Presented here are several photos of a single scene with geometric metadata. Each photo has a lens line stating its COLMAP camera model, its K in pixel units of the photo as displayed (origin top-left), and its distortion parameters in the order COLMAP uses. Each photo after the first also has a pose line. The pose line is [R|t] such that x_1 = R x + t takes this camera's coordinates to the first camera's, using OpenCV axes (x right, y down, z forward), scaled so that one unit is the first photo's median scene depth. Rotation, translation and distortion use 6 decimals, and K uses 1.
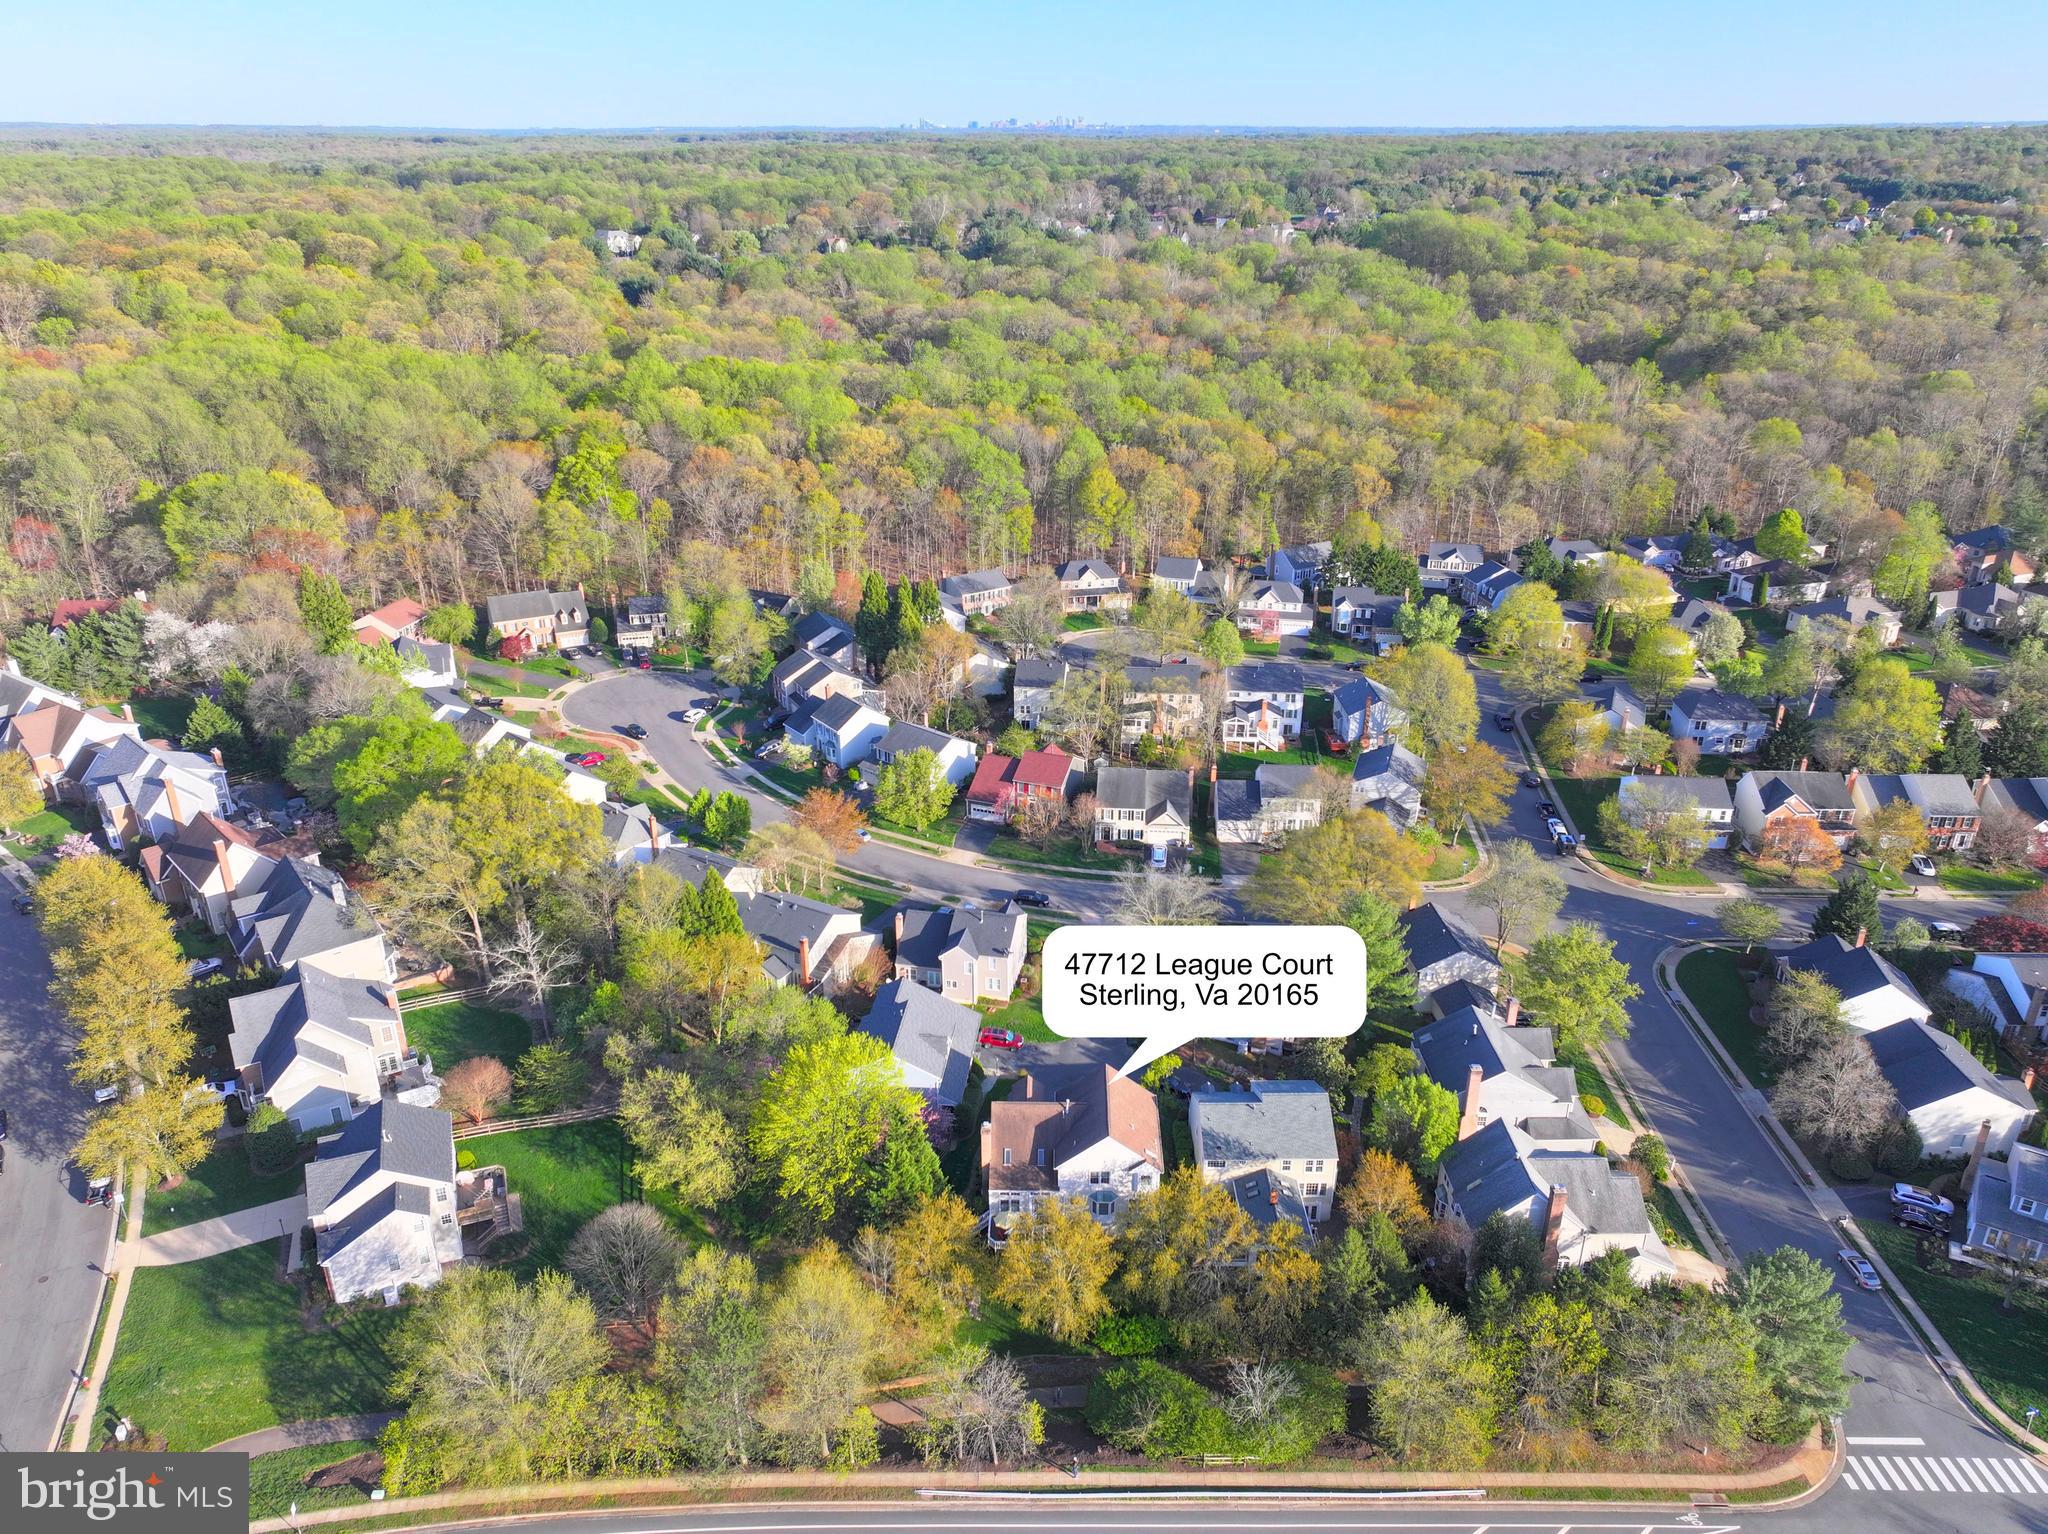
lens RADIAL K [[1432.8, 0, 1028.9], [0, 1432.8, 764.1], [0, 0, 1]] dist [0.002326, 0.006209]
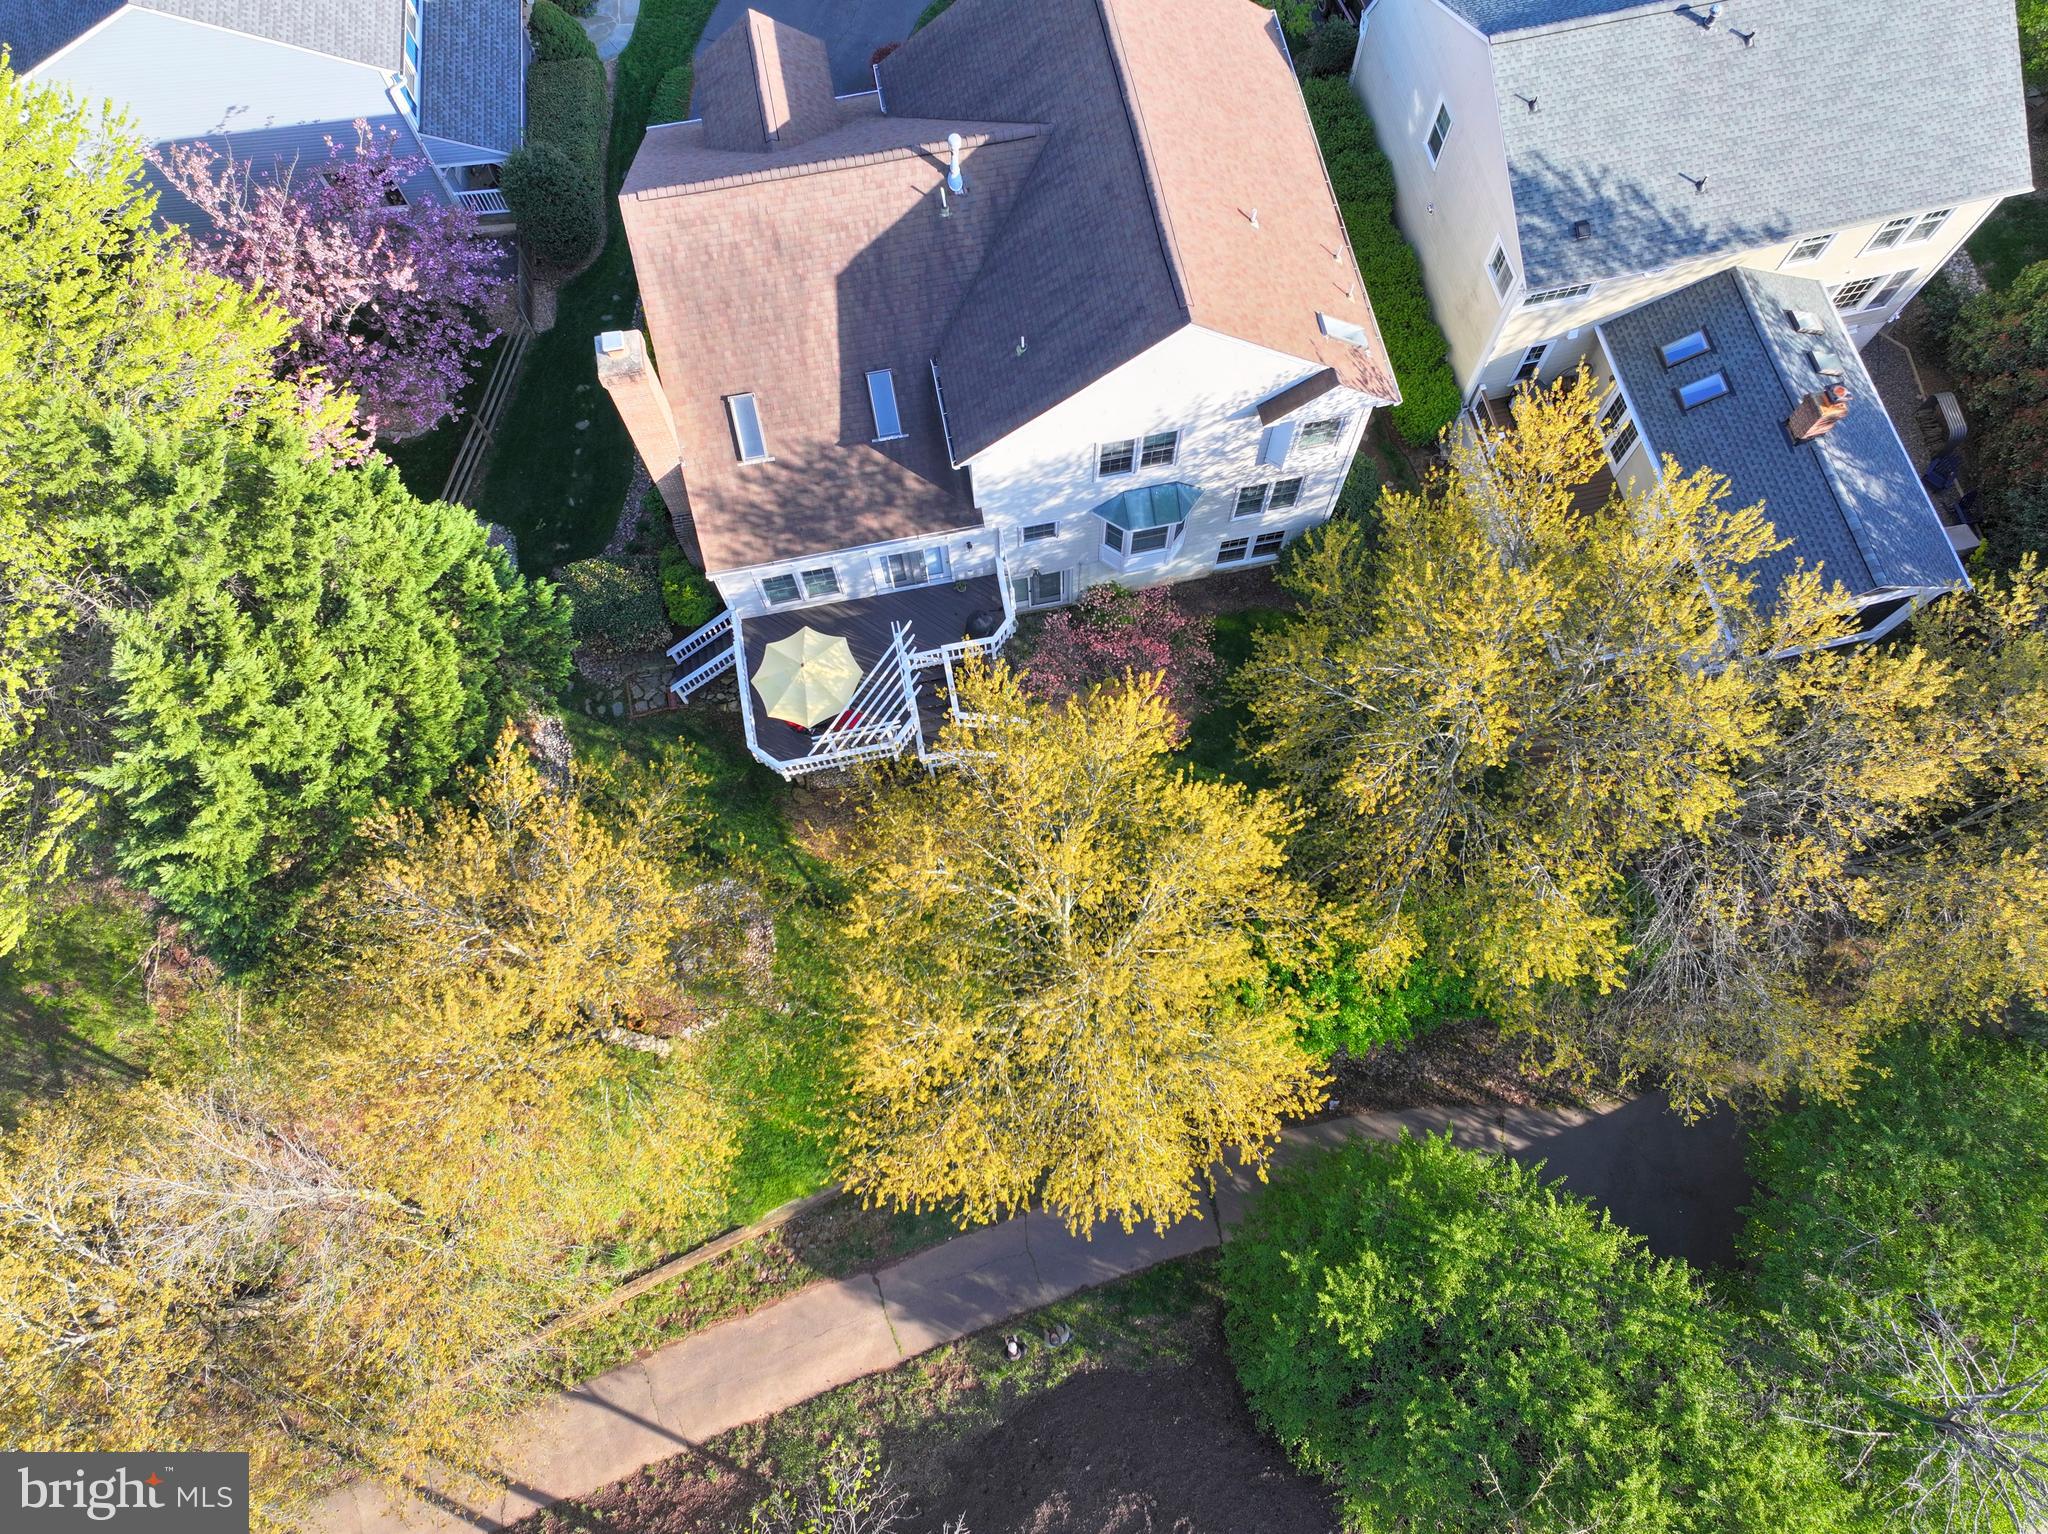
lens RADIAL K [[1439.1, 0, 1024.0], [0, 1439.1, 767.0], [0, 0, 1]] dist [0.003232, 0.000421]
pose [[0.977635, -0.201729, 0.059466, 0.003524], [0.093911, 0.671732, 0.734818, 0.109684], [-0.188179, -0.712799, 0.675653, 0.624000]]
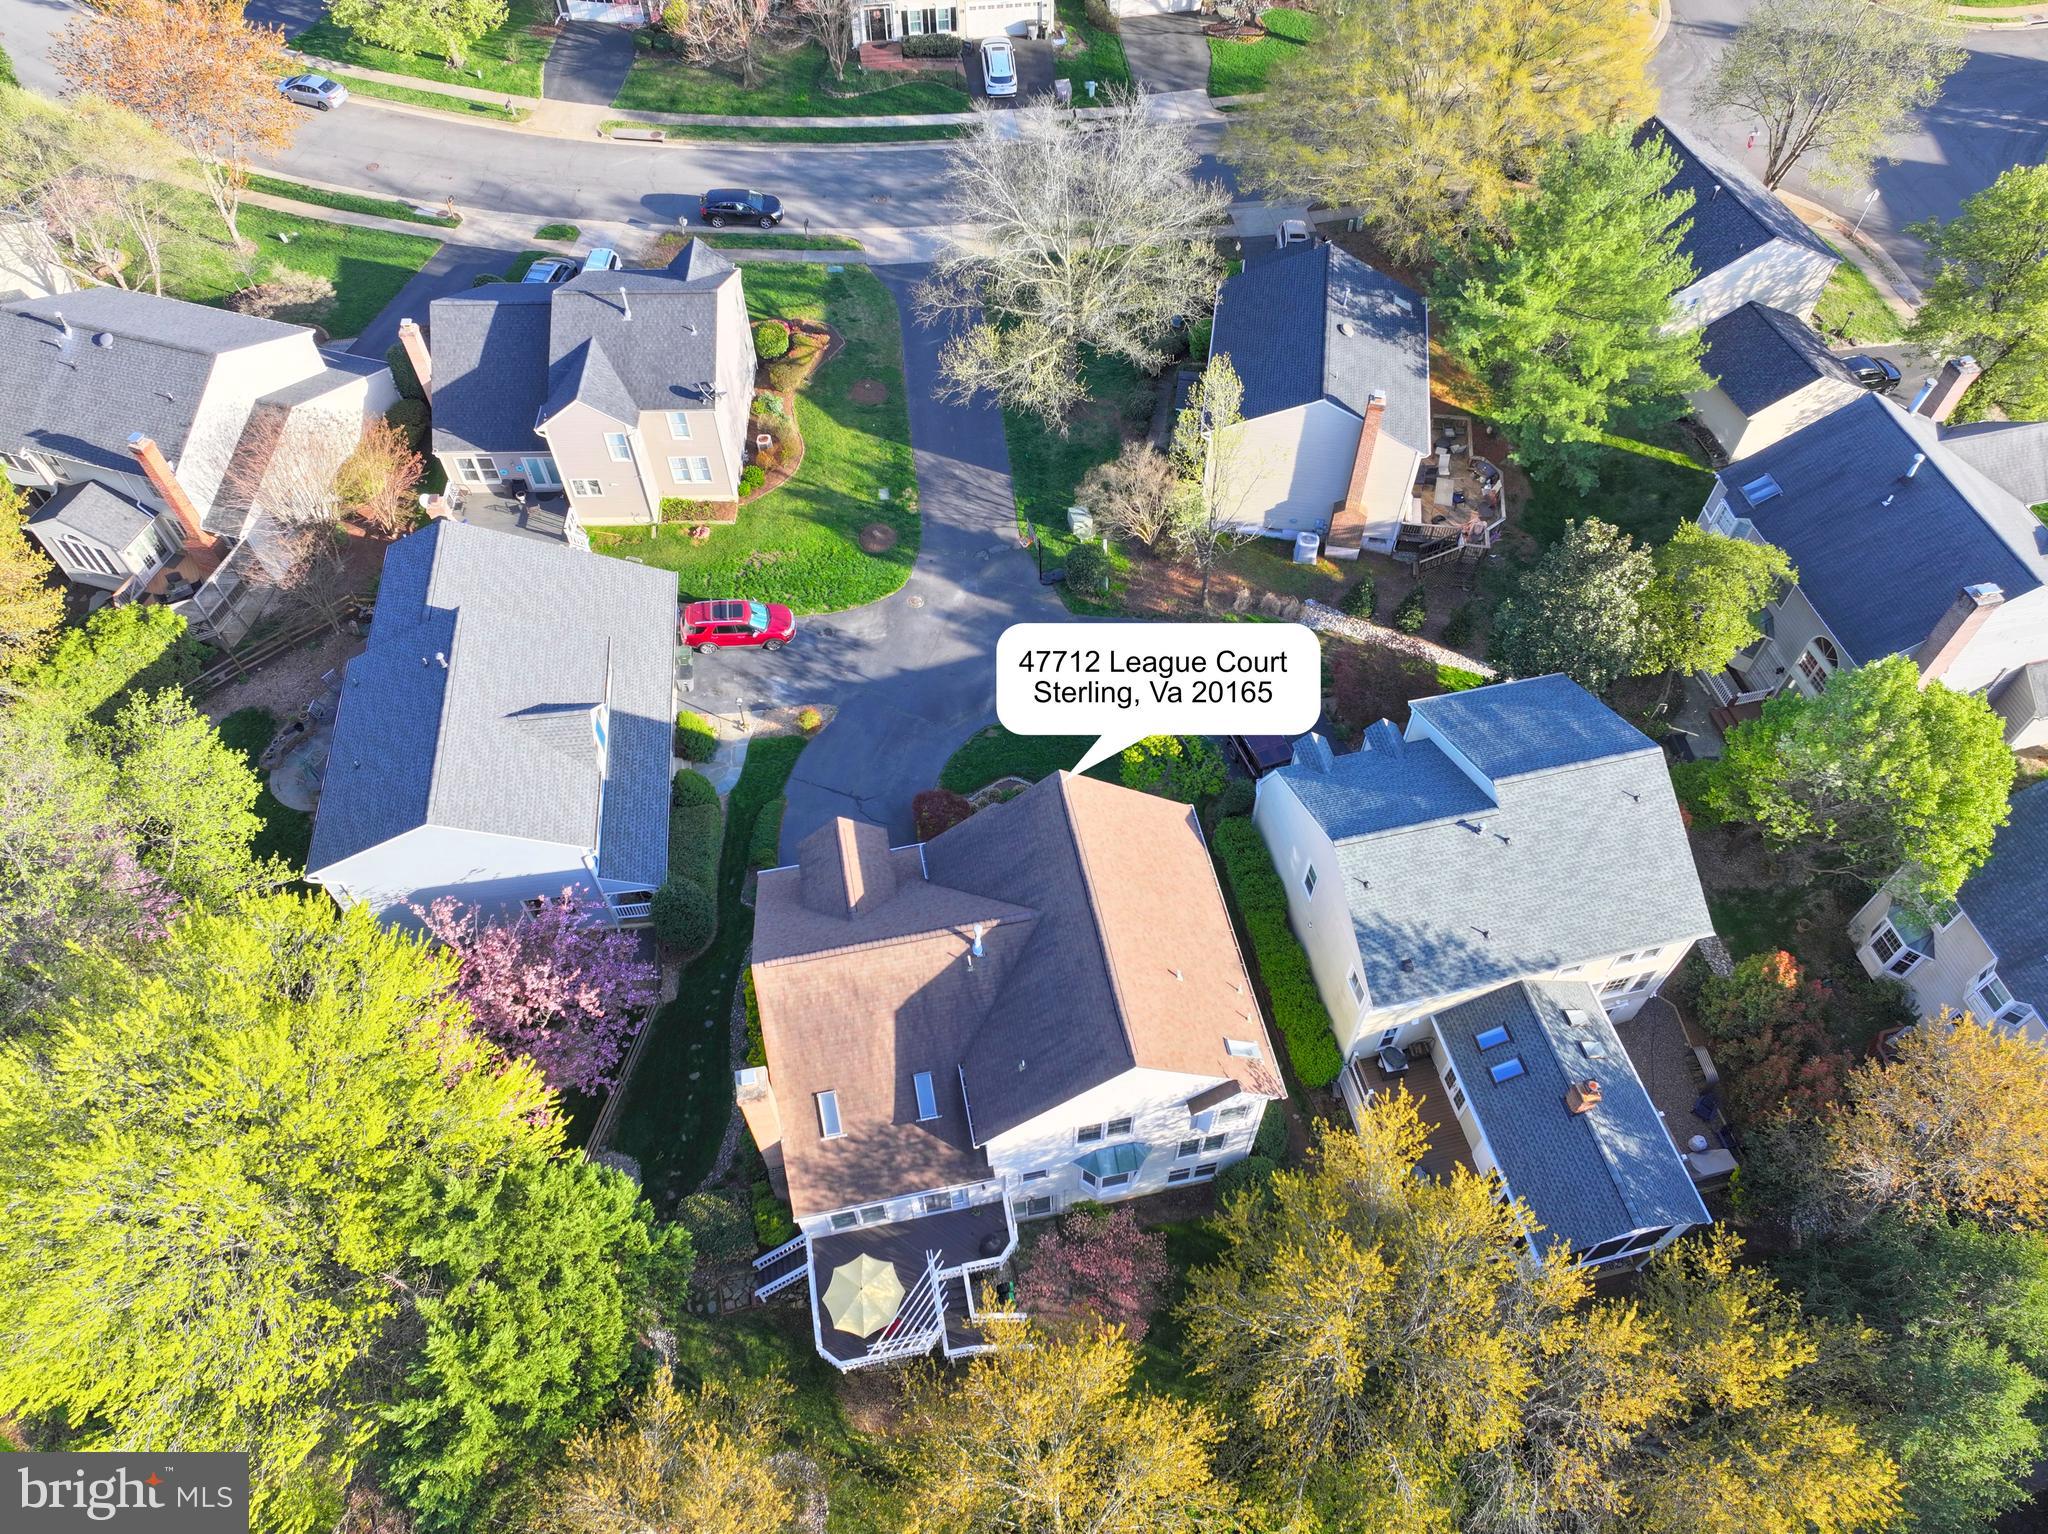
lens RADIAL K [[1432.8, 0, 1028.9], [0, 1432.8, 764.1], [0, 0, 1]] dist [0.002326, 0.006209]
pose [[0.976139, -0.176474, 0.126531, 0.002311], [0.088573, 0.855599, 0.510005, 0.025365], [-0.198262, -0.486629, 0.850814, 0.586976]]
